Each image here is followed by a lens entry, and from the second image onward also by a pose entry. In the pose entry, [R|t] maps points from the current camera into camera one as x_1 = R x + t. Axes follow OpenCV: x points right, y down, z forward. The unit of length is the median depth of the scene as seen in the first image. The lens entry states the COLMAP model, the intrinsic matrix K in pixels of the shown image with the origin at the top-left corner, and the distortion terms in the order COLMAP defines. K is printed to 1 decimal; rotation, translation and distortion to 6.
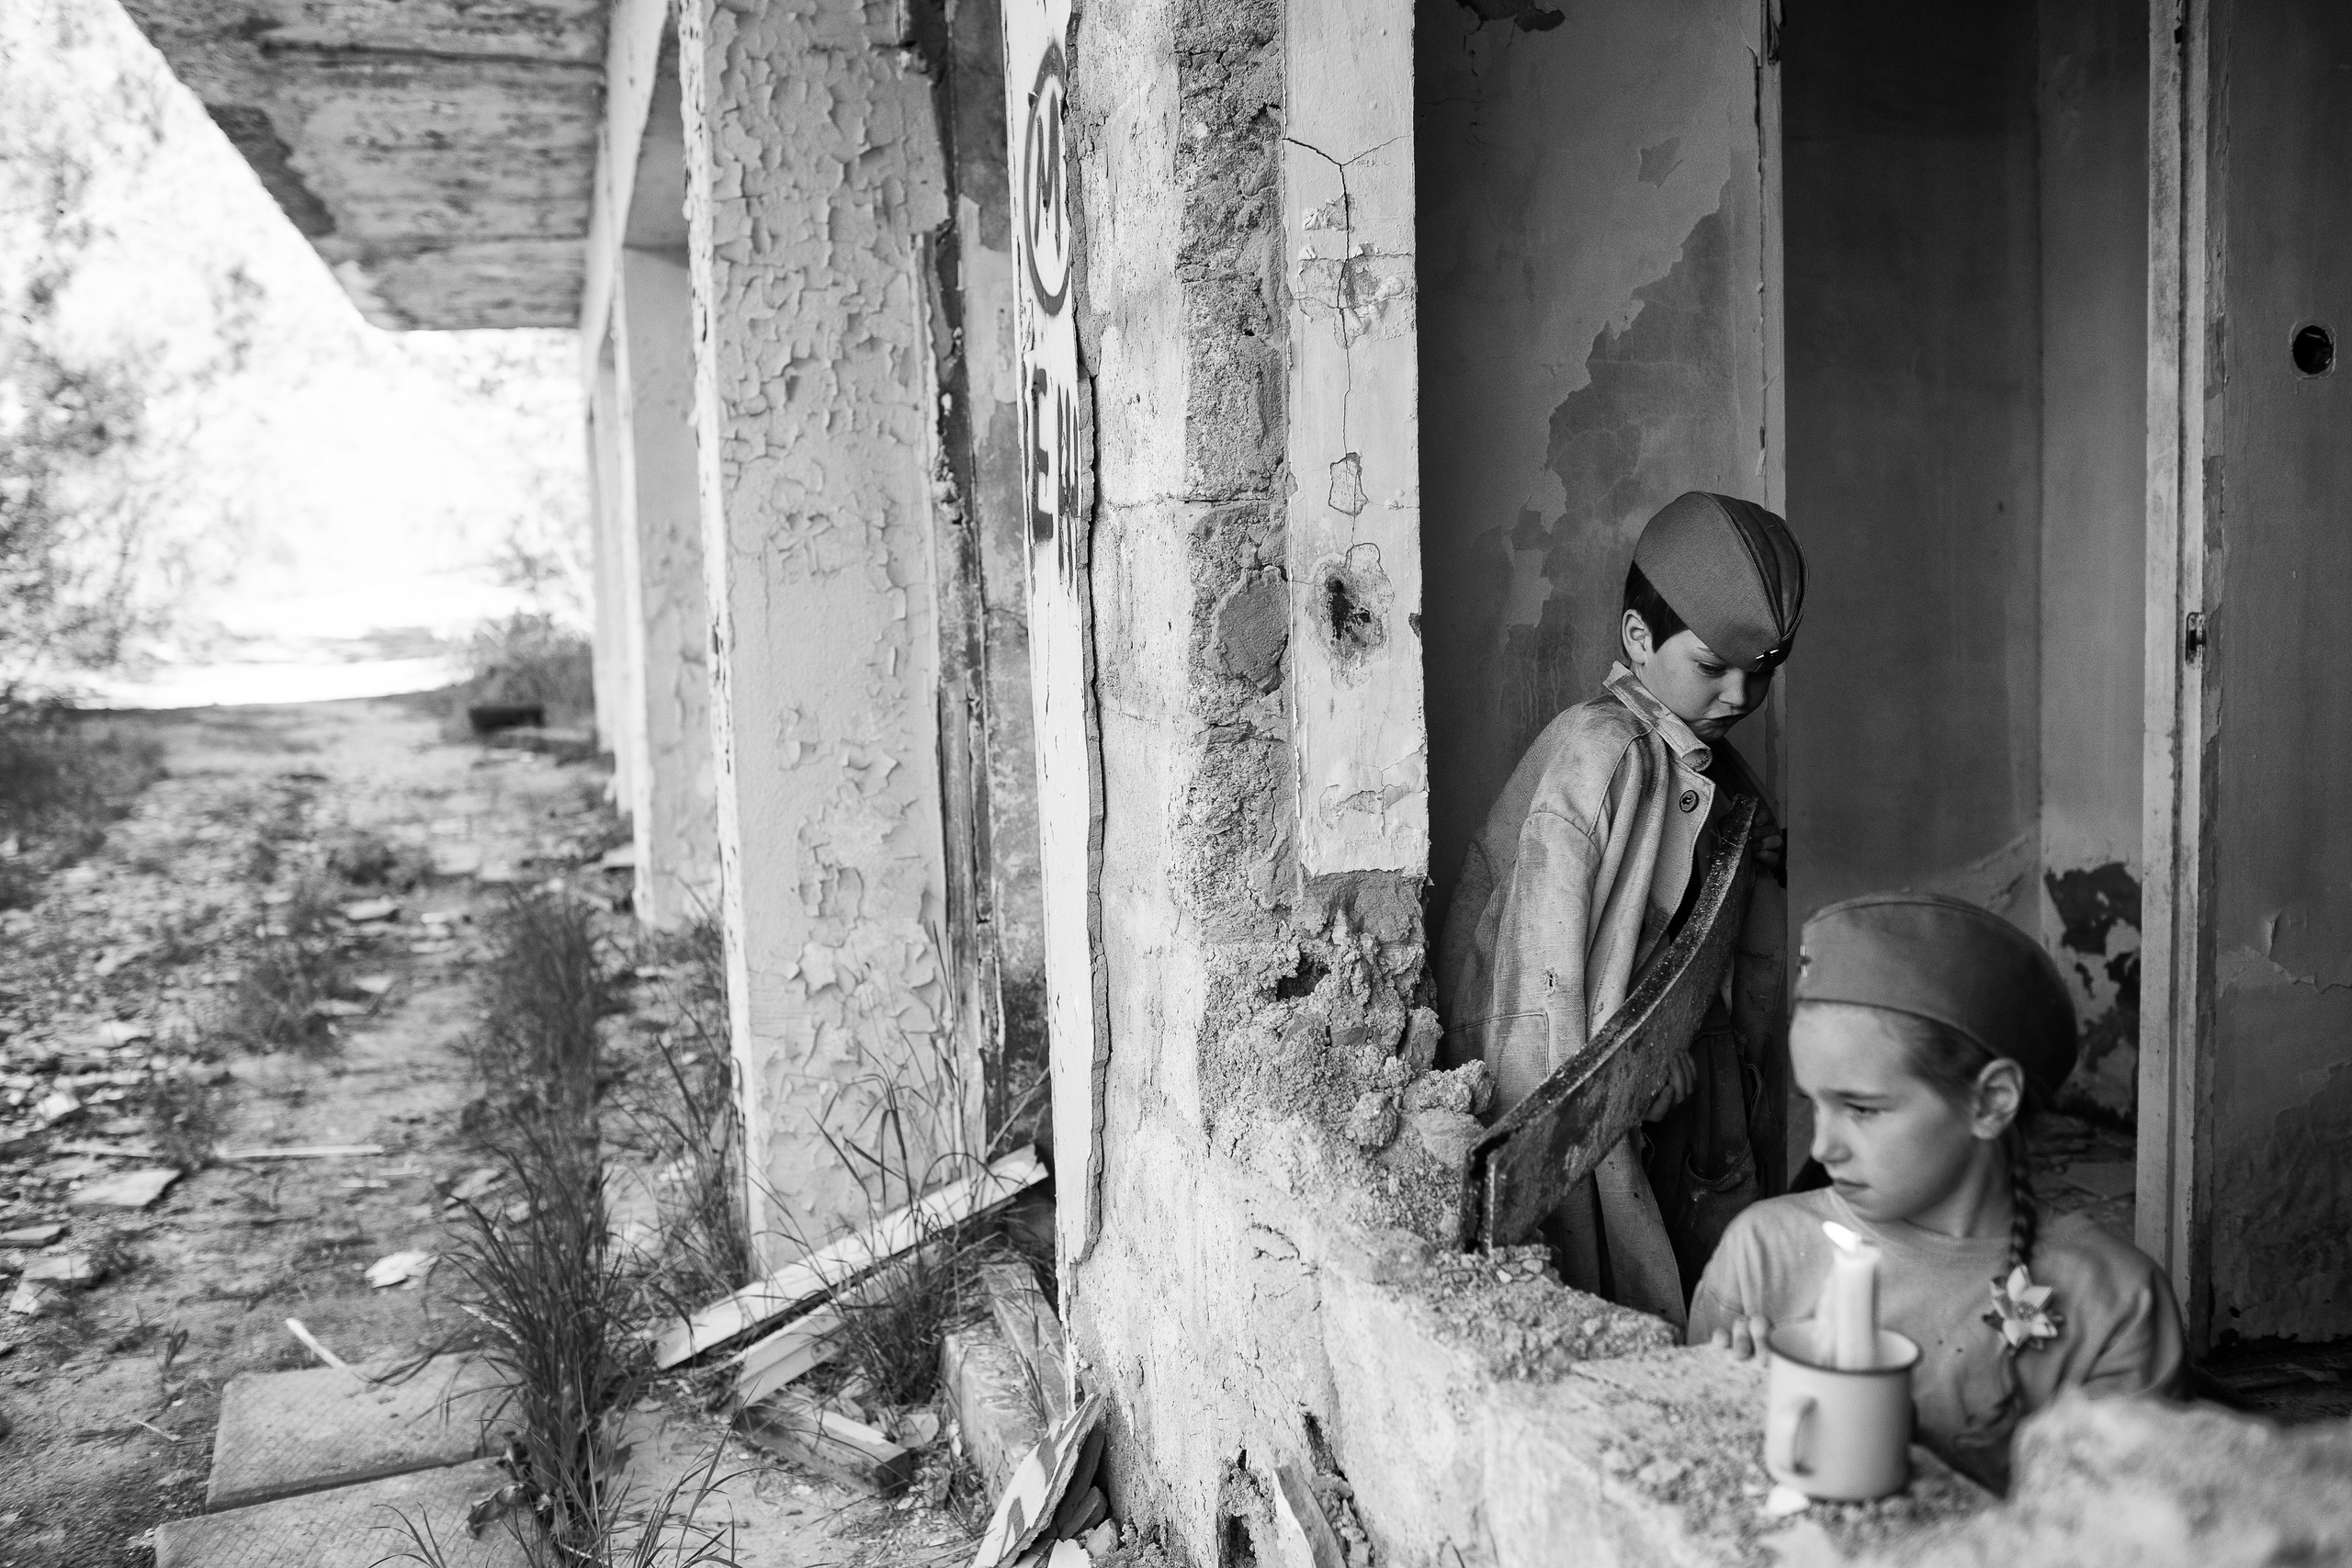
lens RADIAL K [[2262.4, 0, 1187.6], [0, 2262.4, 774.4], [0, 0, 1]] dist [-0.109785, 0.135273]
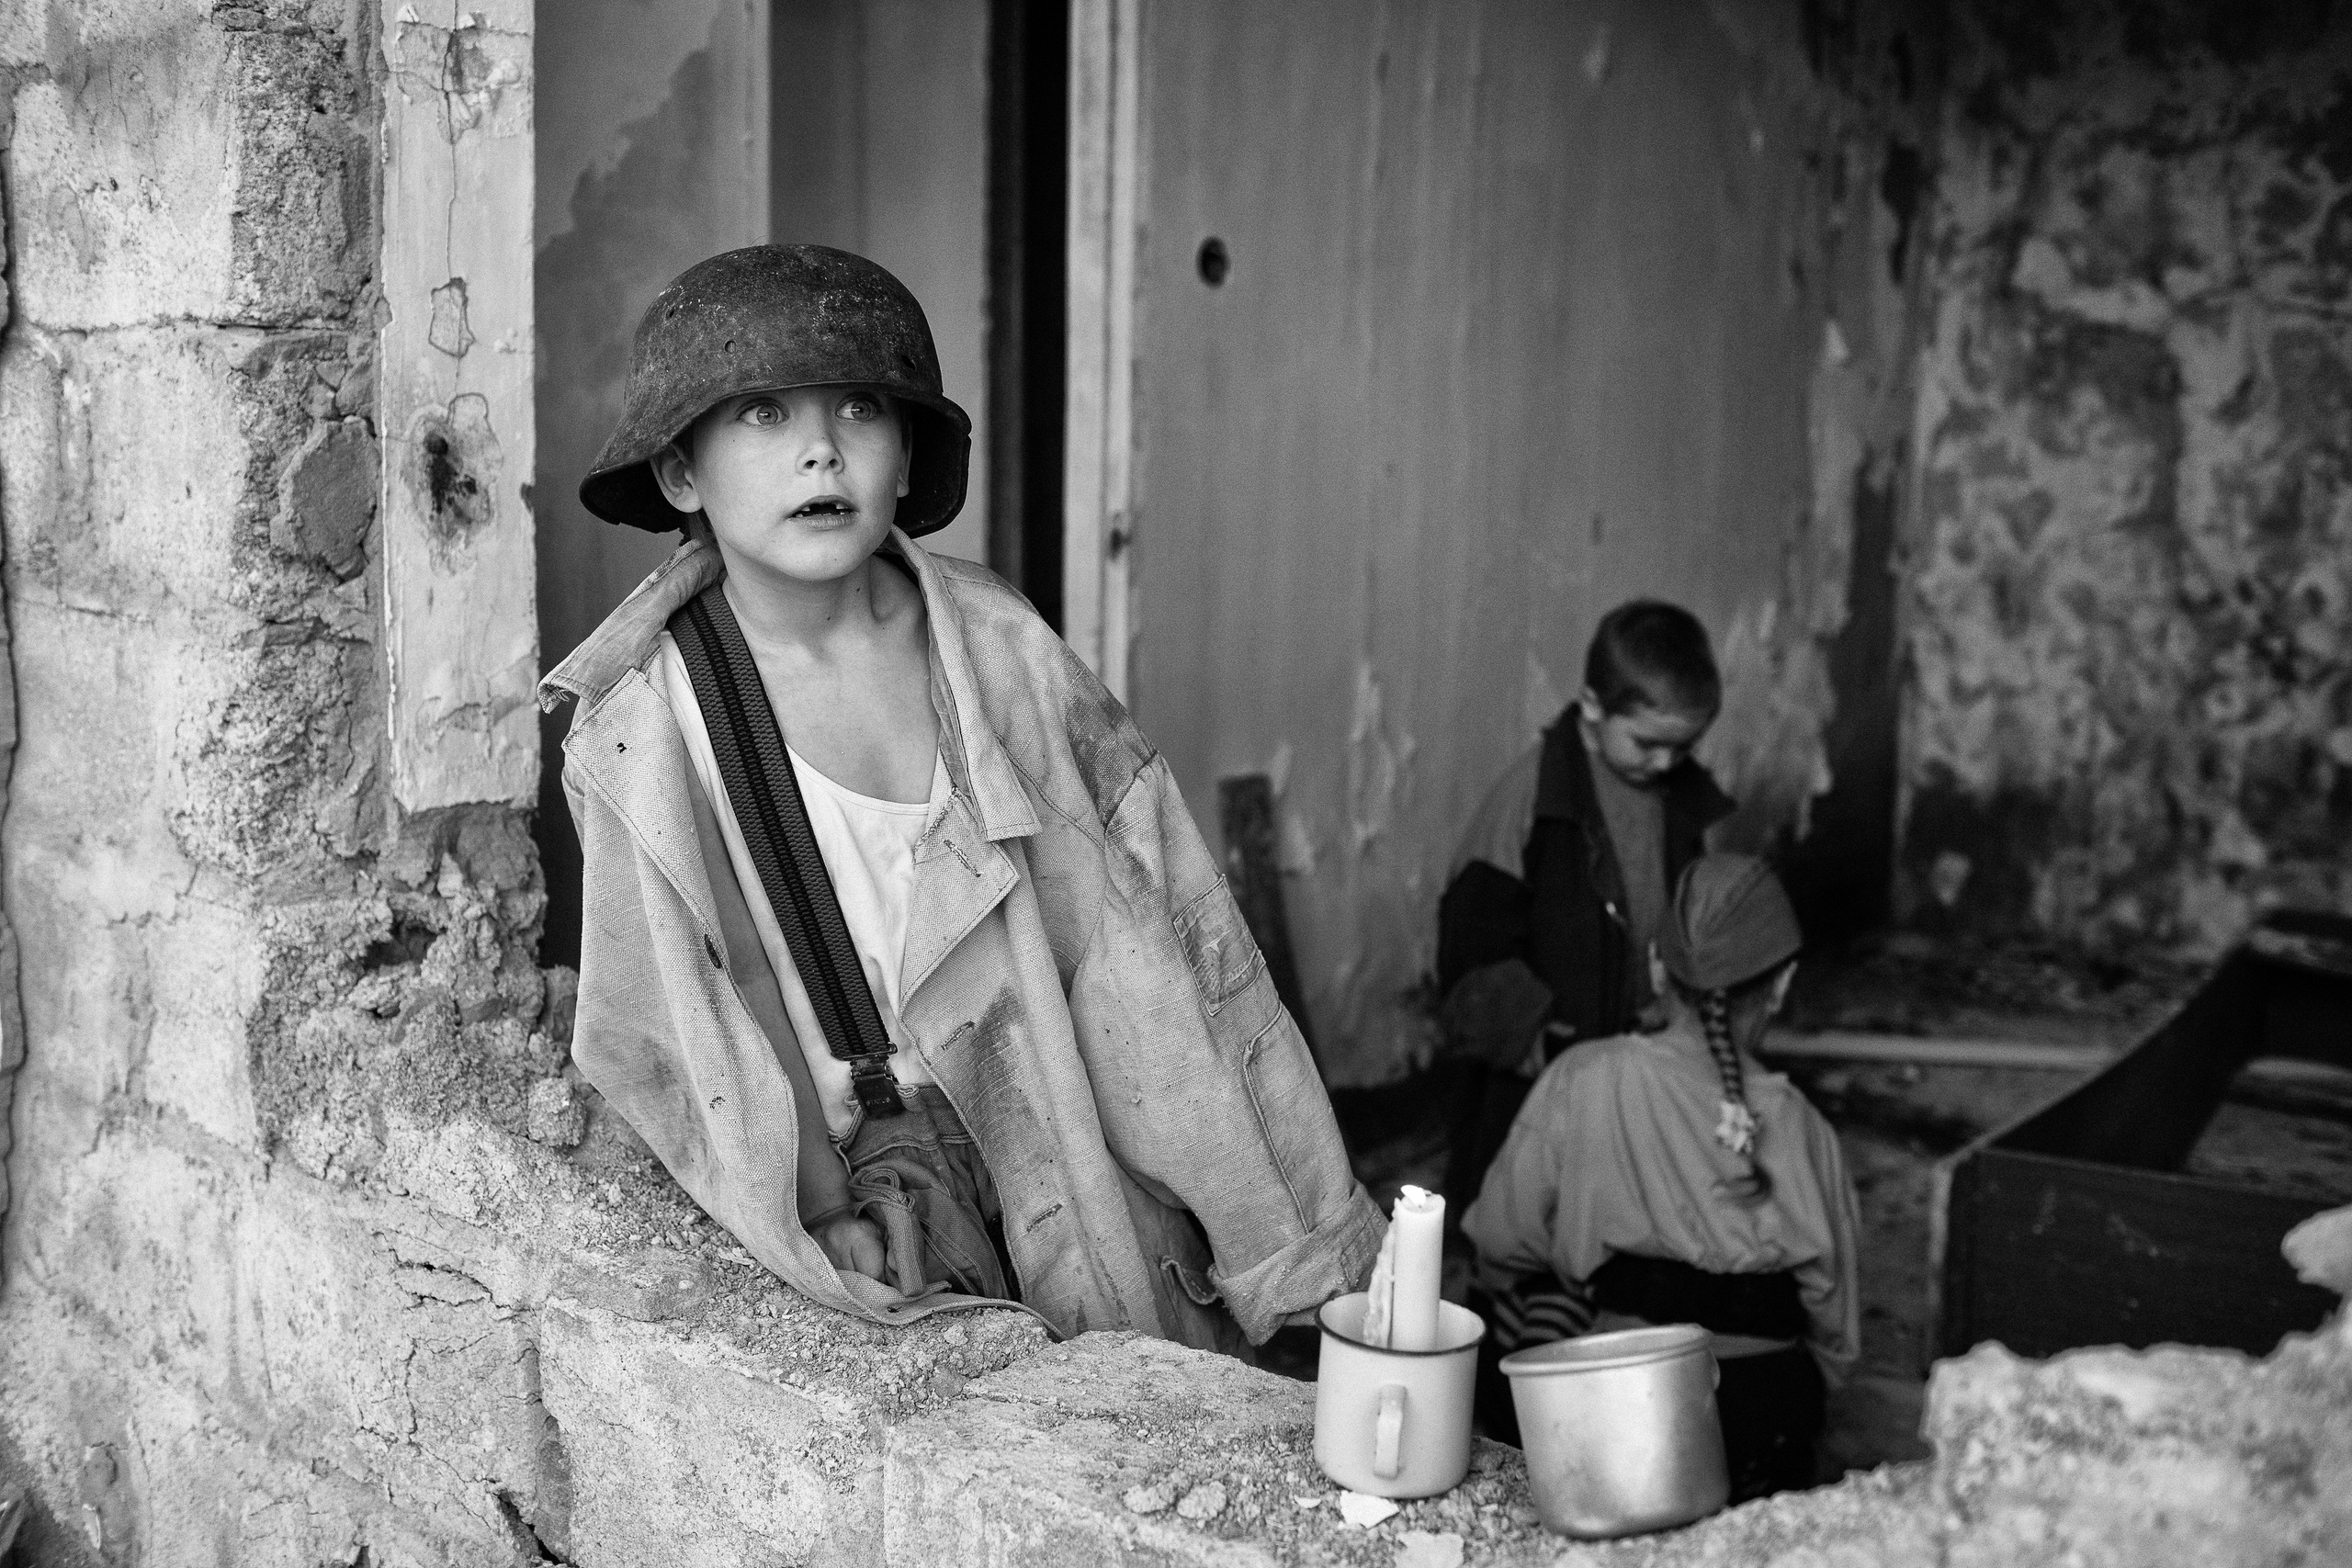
lens RADIAL K [[2262.4, 0, 1187.6], [0, 2262.4, 774.4], [0, 0, 1]] dist [-0.109785, 0.135273]
pose [[0.816093, -0.036285, 0.576780, -0.174586], [0.011314, 0.998839, 0.046827, -0.002050], [-0.577810, -0.031689, 0.815556, 0.204726]]
